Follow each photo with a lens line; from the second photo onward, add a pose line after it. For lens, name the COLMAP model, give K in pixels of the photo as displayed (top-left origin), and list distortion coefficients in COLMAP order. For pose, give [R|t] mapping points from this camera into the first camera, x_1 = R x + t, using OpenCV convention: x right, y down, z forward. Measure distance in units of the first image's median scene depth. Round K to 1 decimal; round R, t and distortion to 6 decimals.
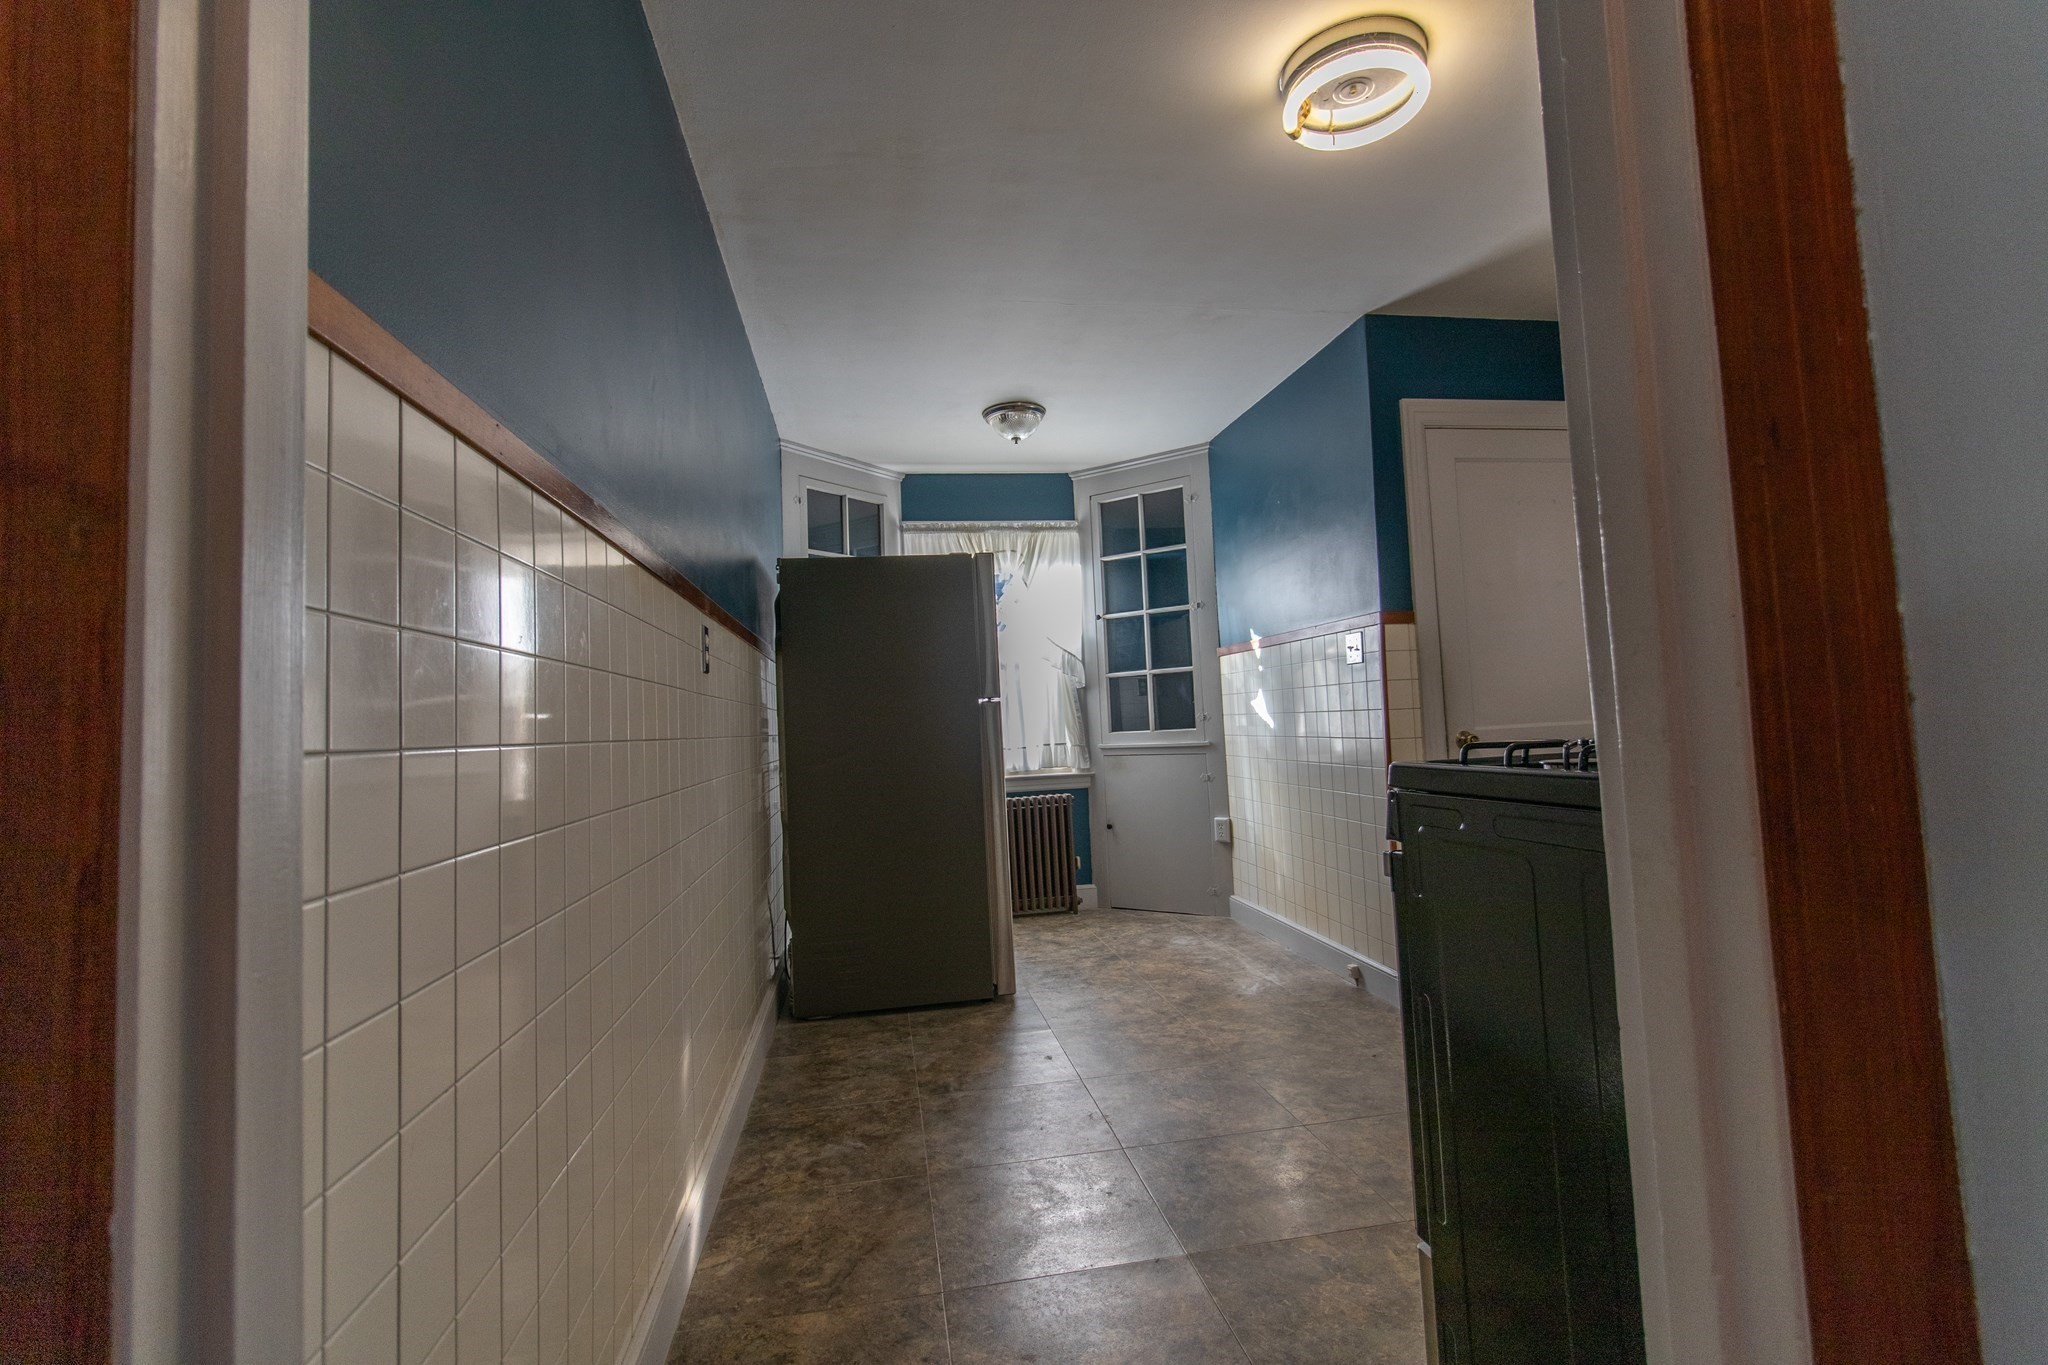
lens RADIAL K [[947.2, 0, 1025.7], [0, 947.2, 672.4], [0, 0, 1]] dist [0.005120, 0.000337]
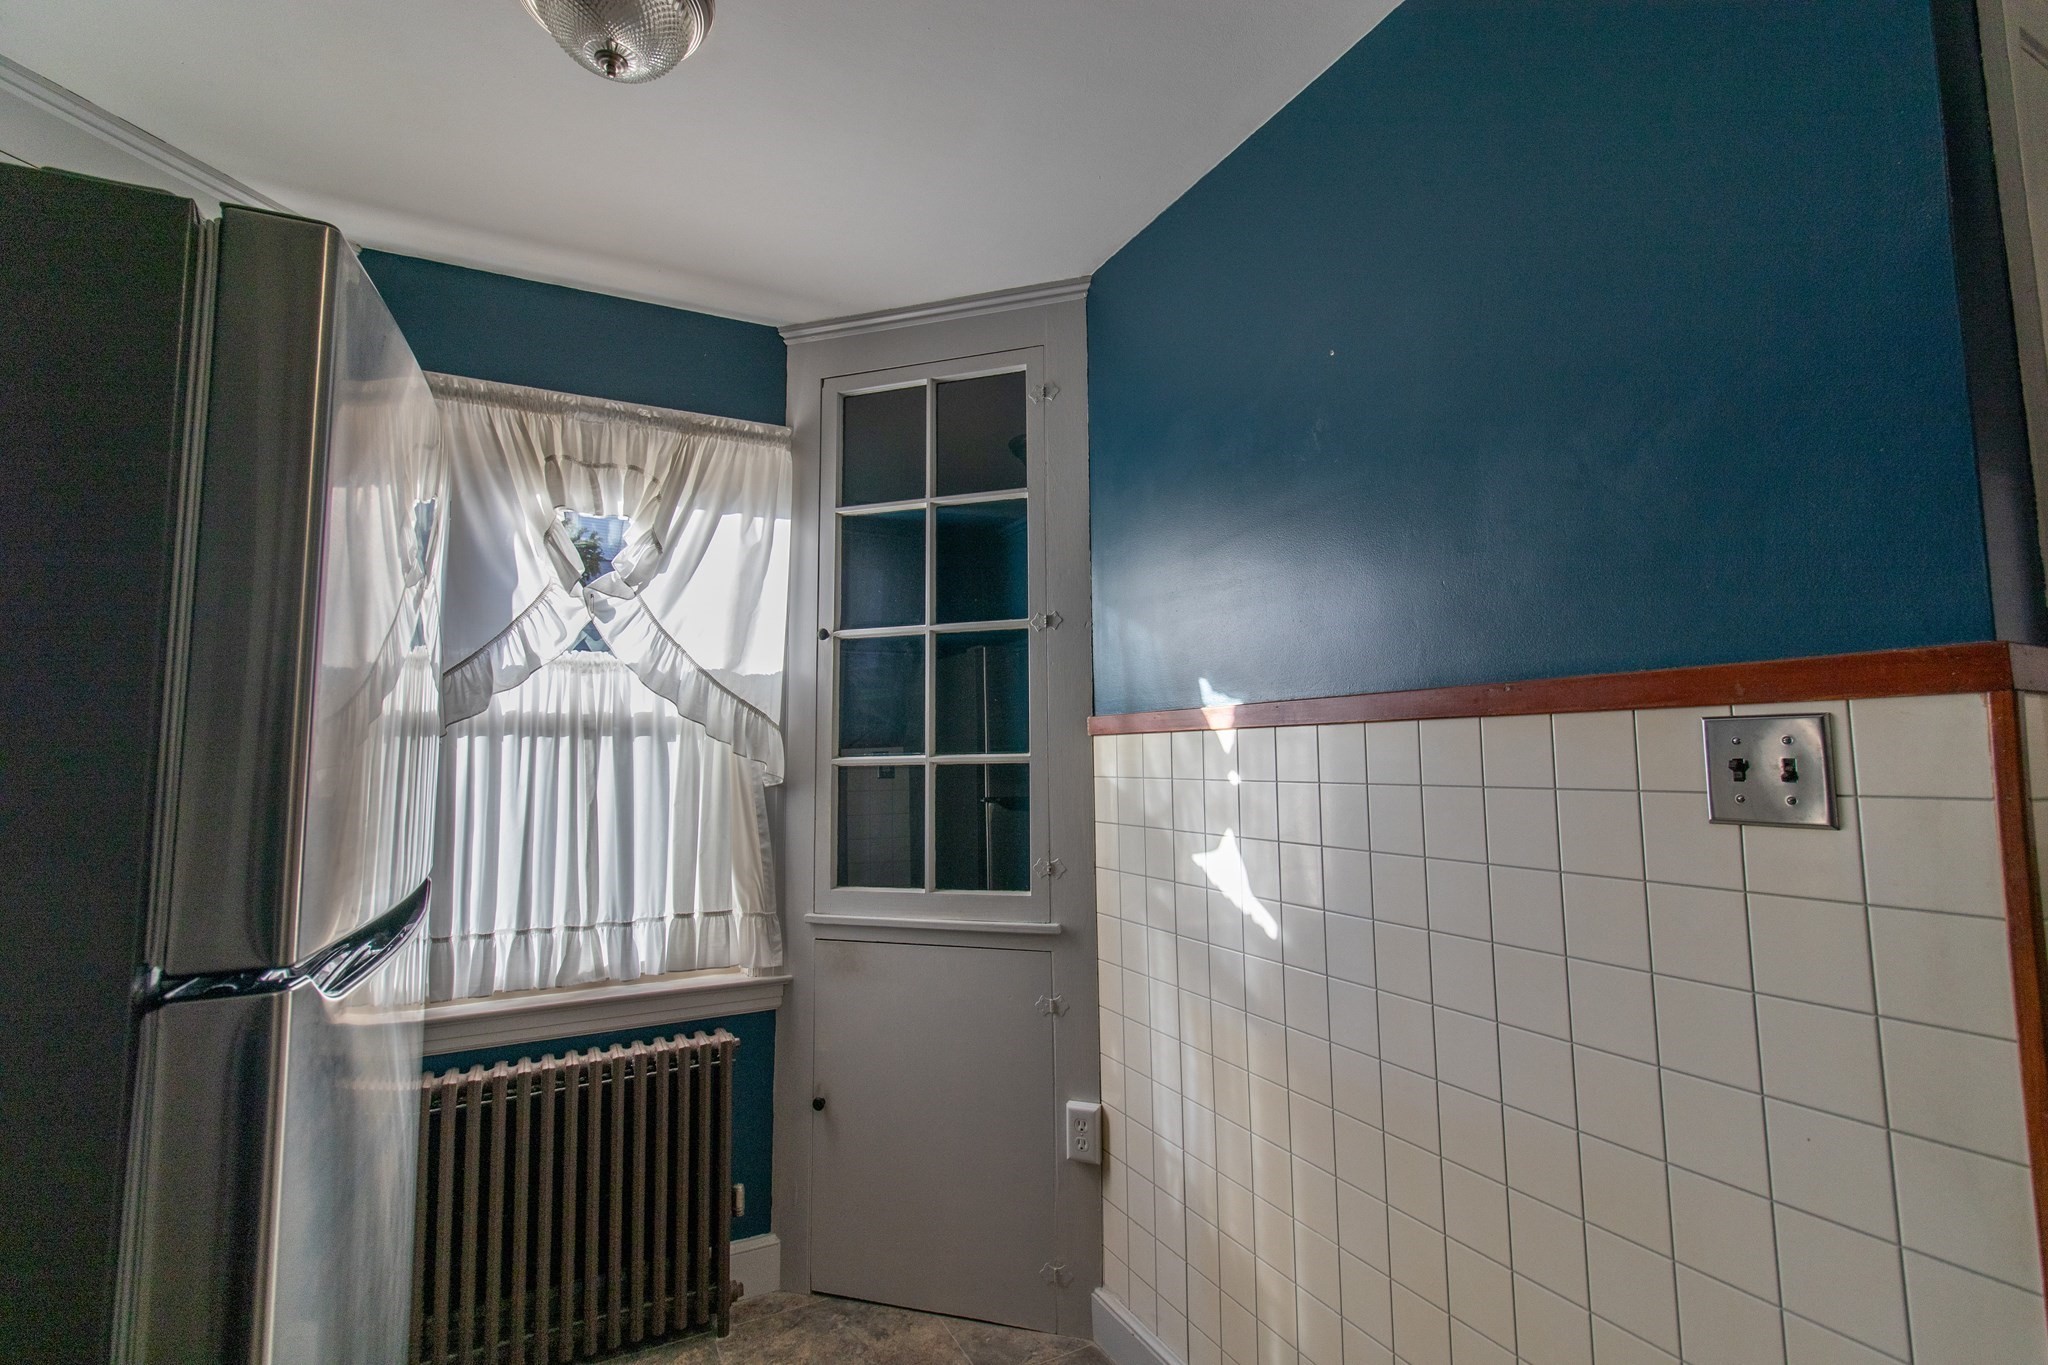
lens RADIAL K [[947.2, 0, 1057.2], [0, 947.2, 682.8], [0, 0, 1]] dist [0.005120, 0.000337]
pose [[0.945249, 0.065498, 0.319710, 0.038922], [-0.051253, 0.997290, -0.052778, -0.016149], [-0.322300, 0.033502, 0.946044, 0.535993]]
